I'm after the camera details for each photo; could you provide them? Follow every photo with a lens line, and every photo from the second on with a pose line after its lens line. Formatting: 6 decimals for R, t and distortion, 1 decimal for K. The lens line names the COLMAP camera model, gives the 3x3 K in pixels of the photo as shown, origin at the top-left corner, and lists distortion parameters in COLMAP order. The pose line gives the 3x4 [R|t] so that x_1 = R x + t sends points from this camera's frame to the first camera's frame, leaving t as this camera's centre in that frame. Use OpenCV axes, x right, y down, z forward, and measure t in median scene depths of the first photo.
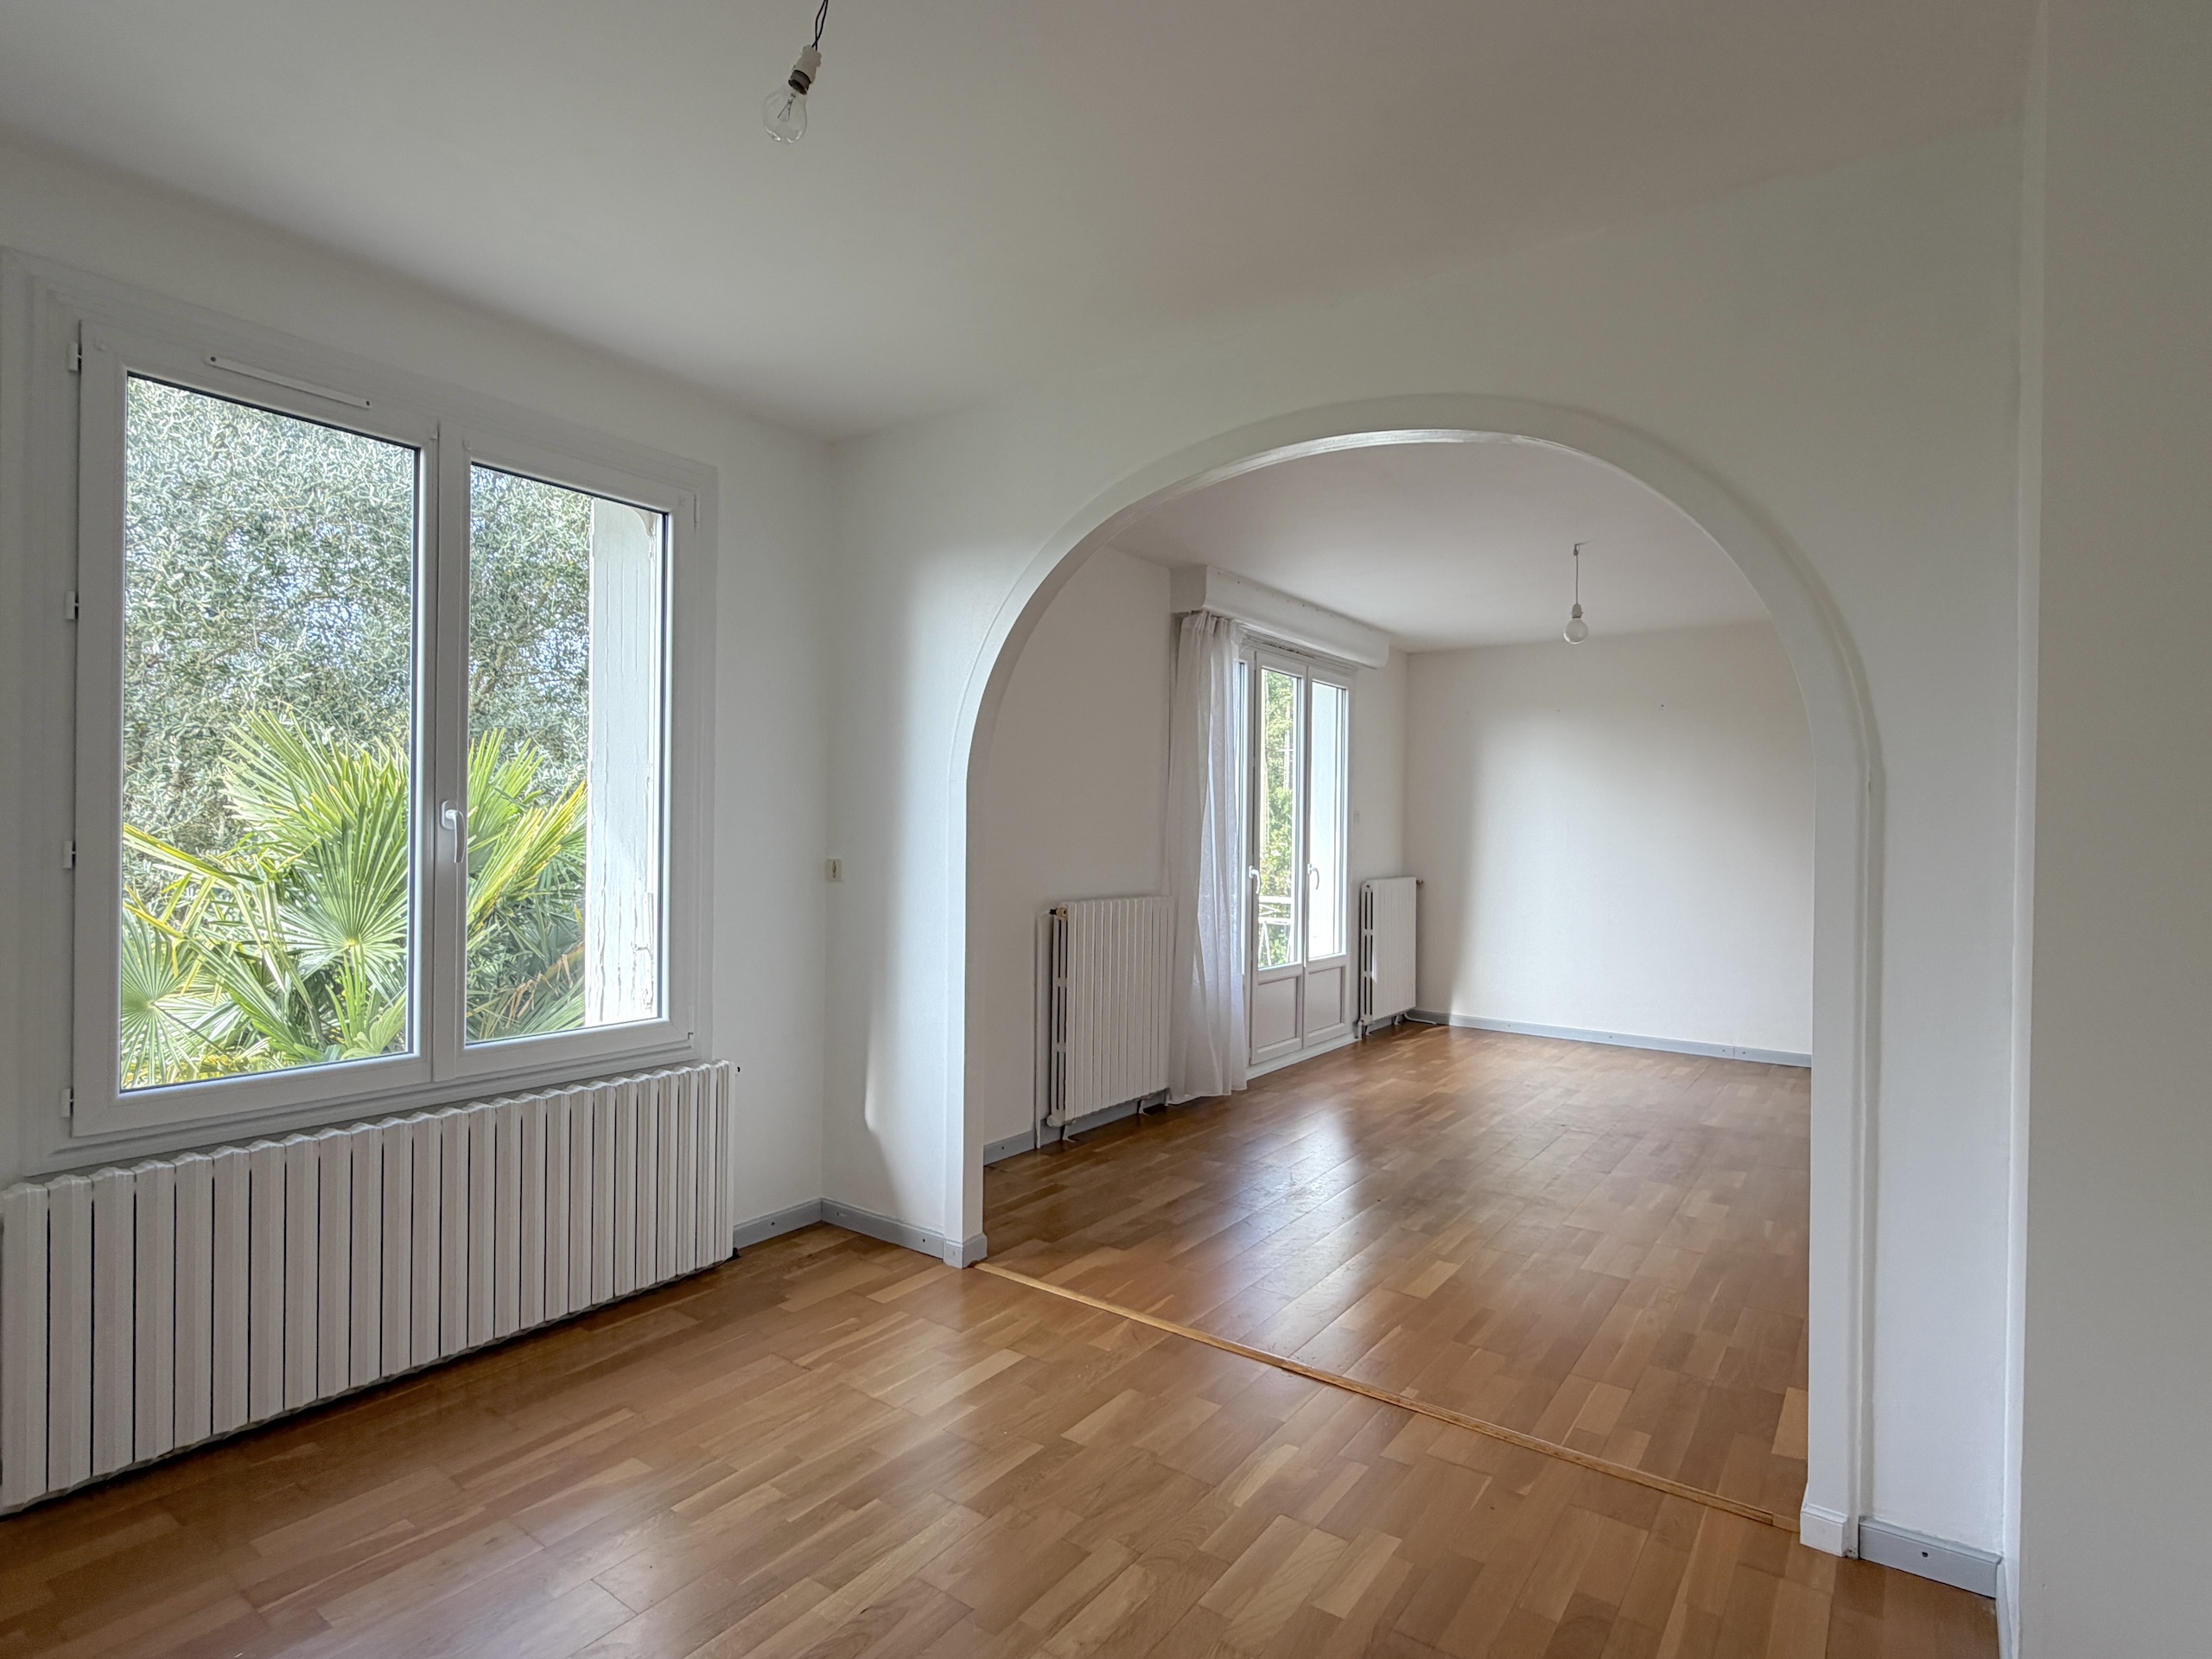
lens RADIAL K [[1130.6, 0, 1109.1], [0, 1130.6, 838.1], [0, 0, 1]] dist [0.001567, -0.001919]
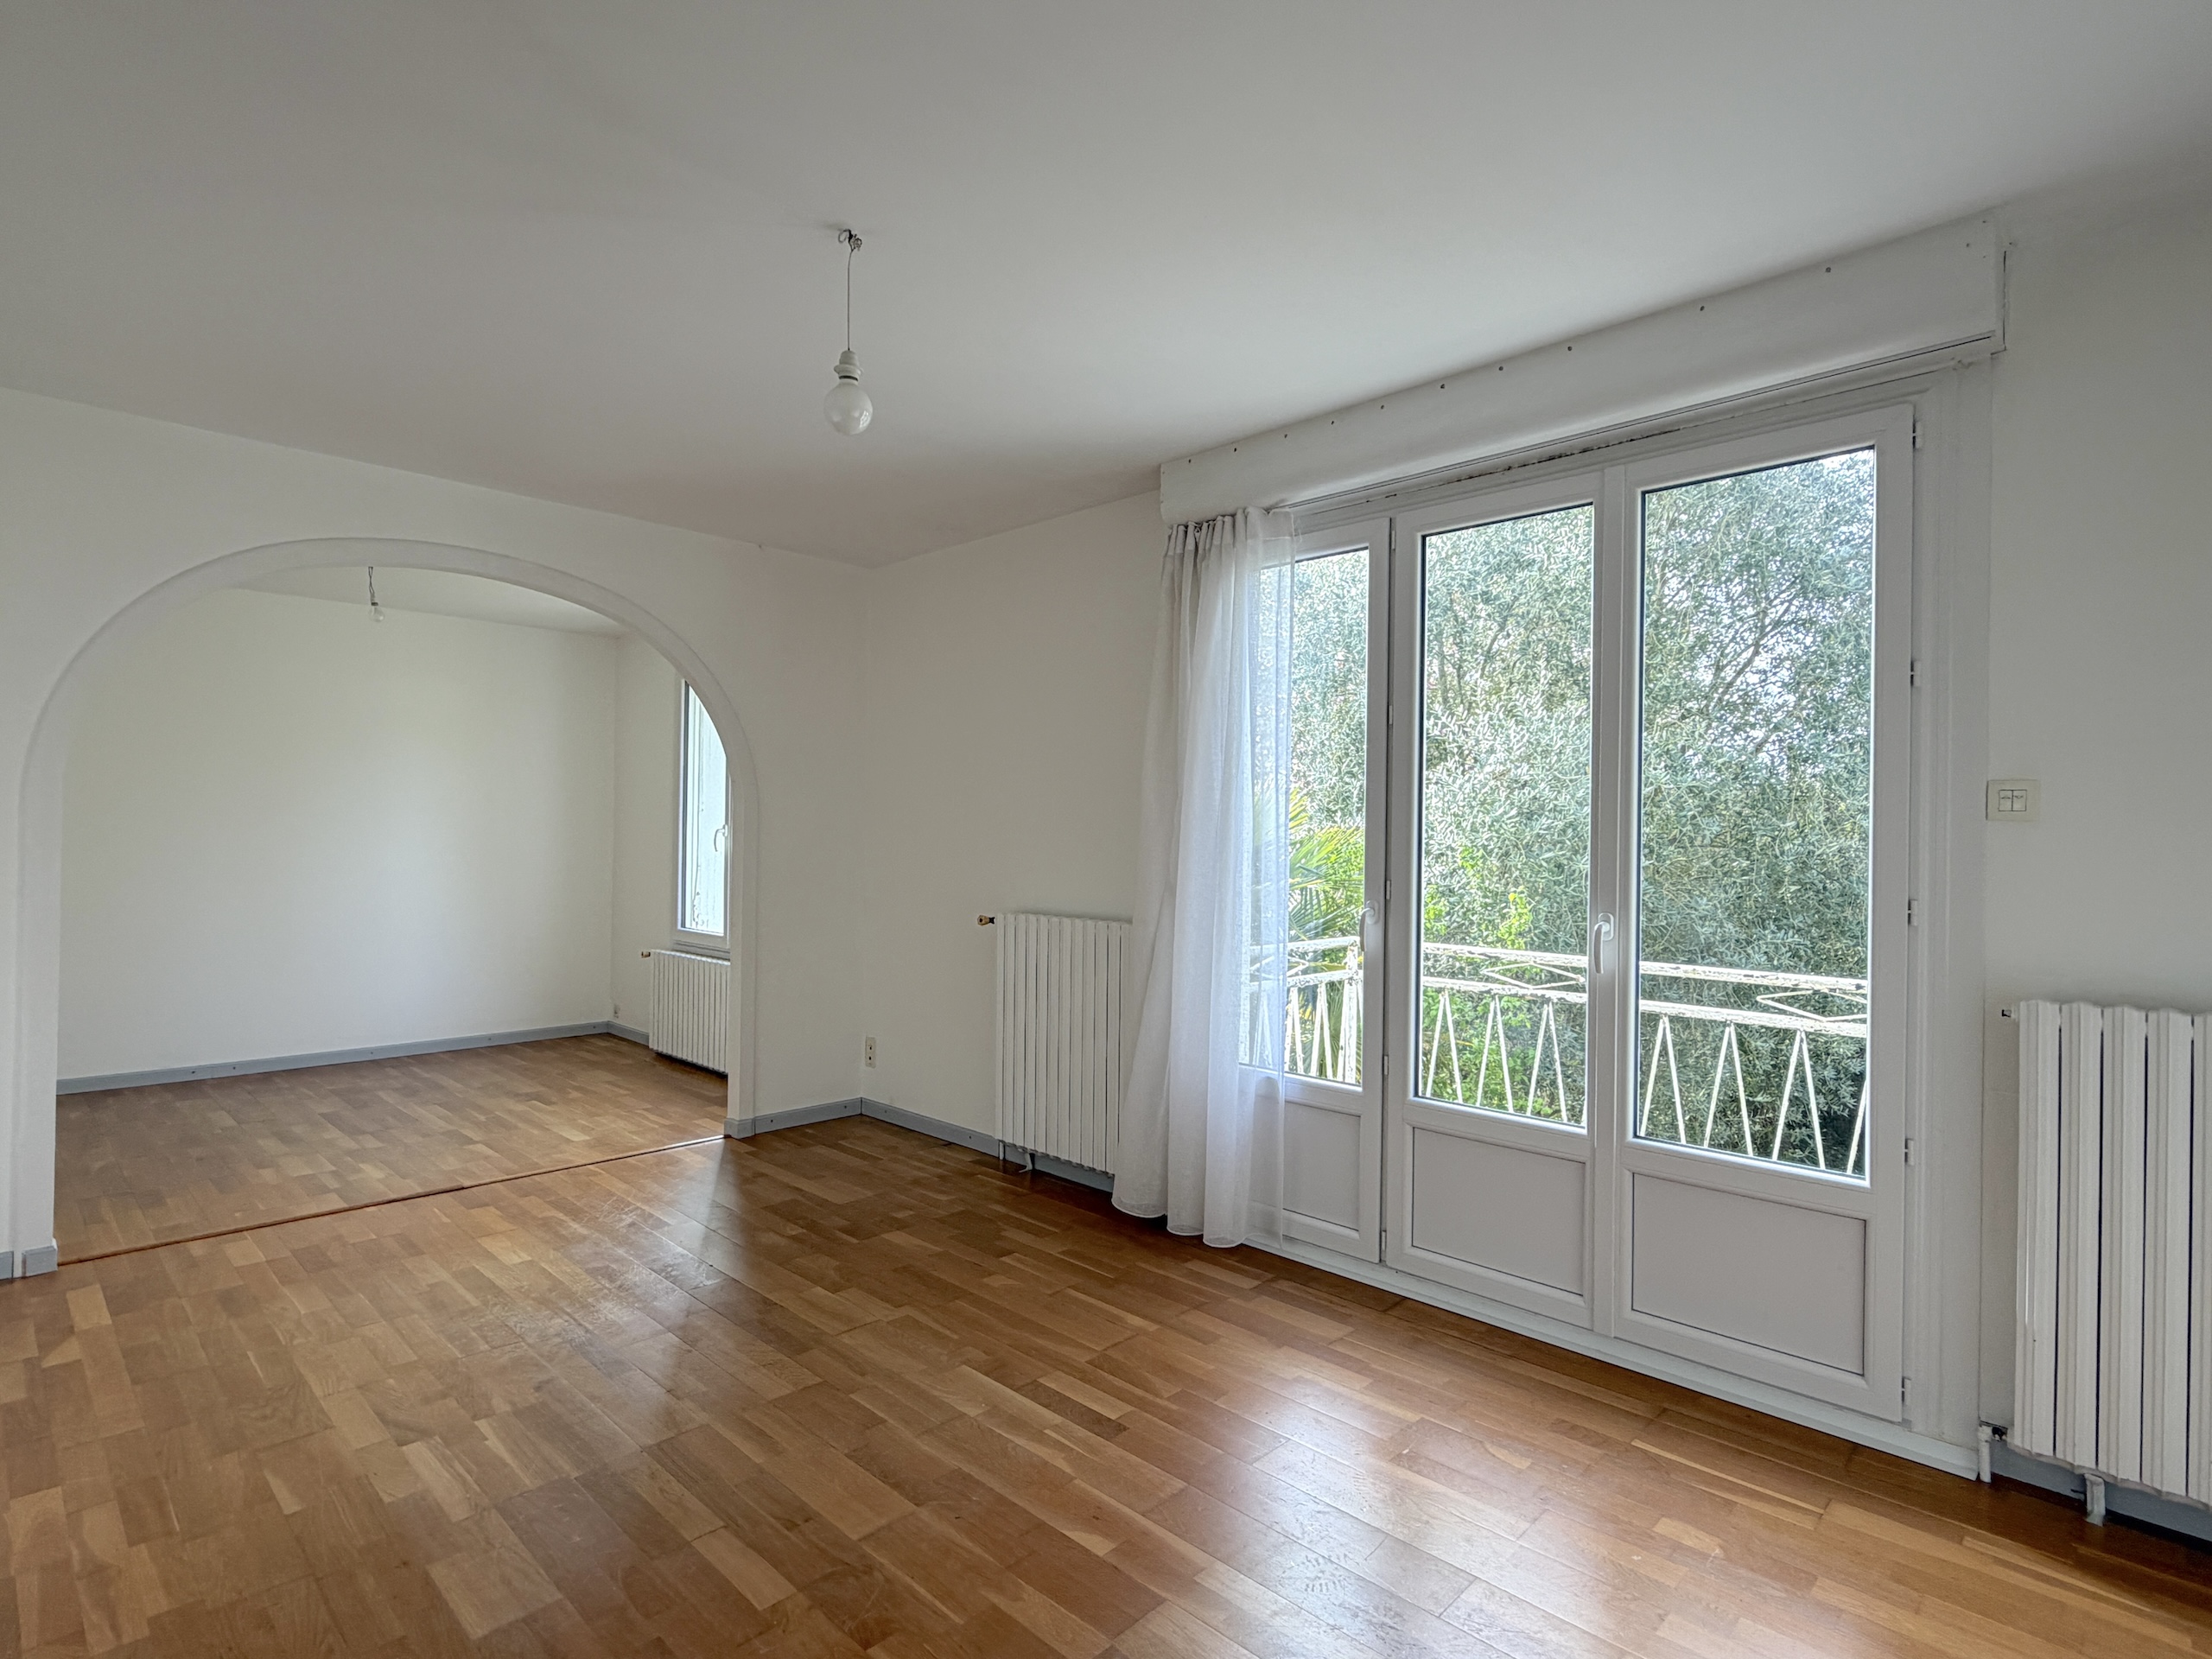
lens RADIAL K [[1130.6, 0, 1109.1], [0, 1130.6, 838.1], [0, 0, 1]] dist [0.001567, -0.001919]
pose [[-0.143720, -0.017788, -0.989459, 0.957739], [-0.026043, 0.999560, -0.014187, 0.005423], [0.989276, 0.023729, -0.144120, 1.296933]]
